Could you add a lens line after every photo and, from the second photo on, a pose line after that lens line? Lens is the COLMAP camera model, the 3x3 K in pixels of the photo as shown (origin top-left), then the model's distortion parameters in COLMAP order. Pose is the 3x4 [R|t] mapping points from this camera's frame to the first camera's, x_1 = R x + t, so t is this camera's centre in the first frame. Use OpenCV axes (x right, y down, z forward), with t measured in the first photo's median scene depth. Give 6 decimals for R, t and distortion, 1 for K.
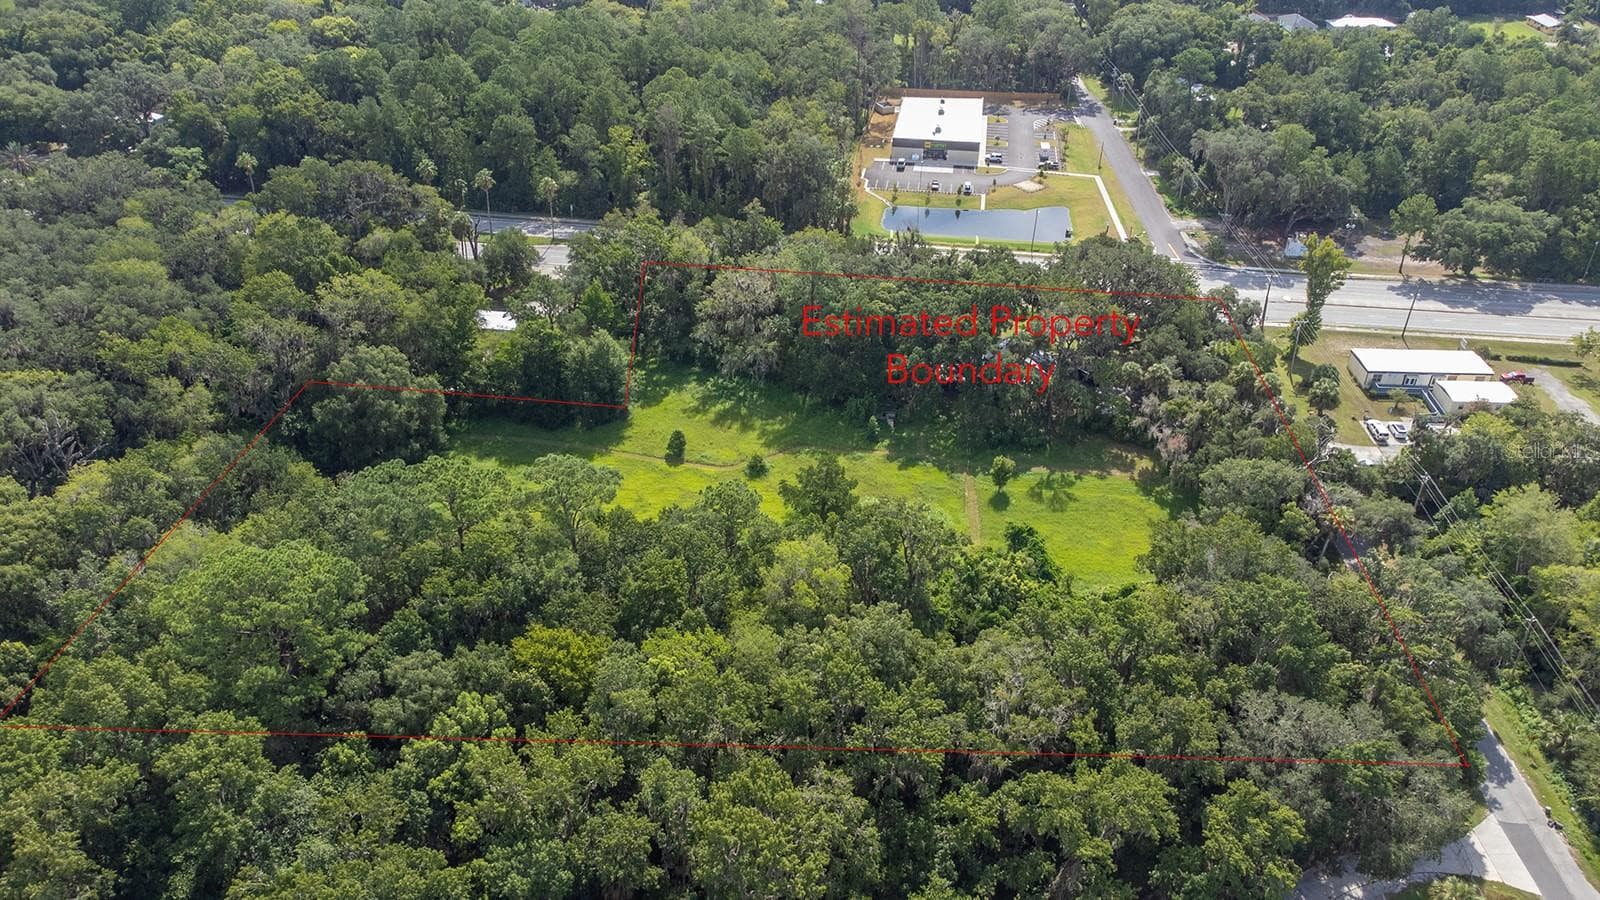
lens RADIAL K [[1202.9, 0, 800.0], [0, 1202.9, 450.0], [0, 0, 1]] dist [0.012769, 0.089847]
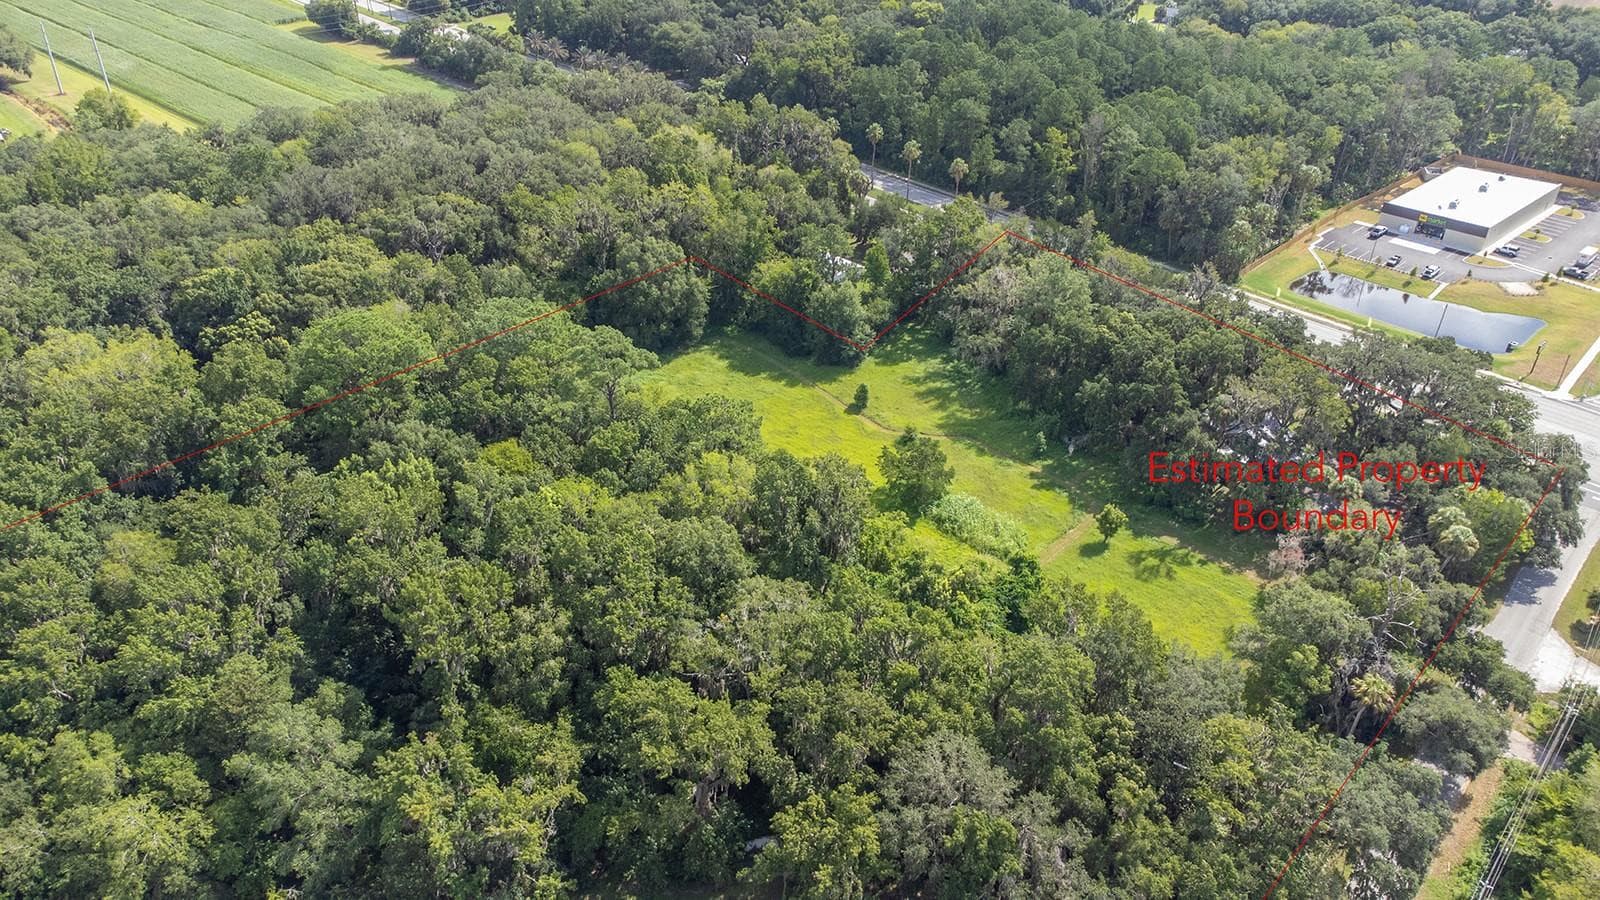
lens RADIAL K [[1202.9, 0, 800.0], [0, 1202.9, 450.0], [0, 0, 1]] dist [0.012769, 0.089847]
pose [[0.781346, 0.320751, -0.535367, 0.399787], [-0.331142, 0.940184, 0.079998, -0.025197], [0.529003, 0.114776, 0.840823, 0.062926]]
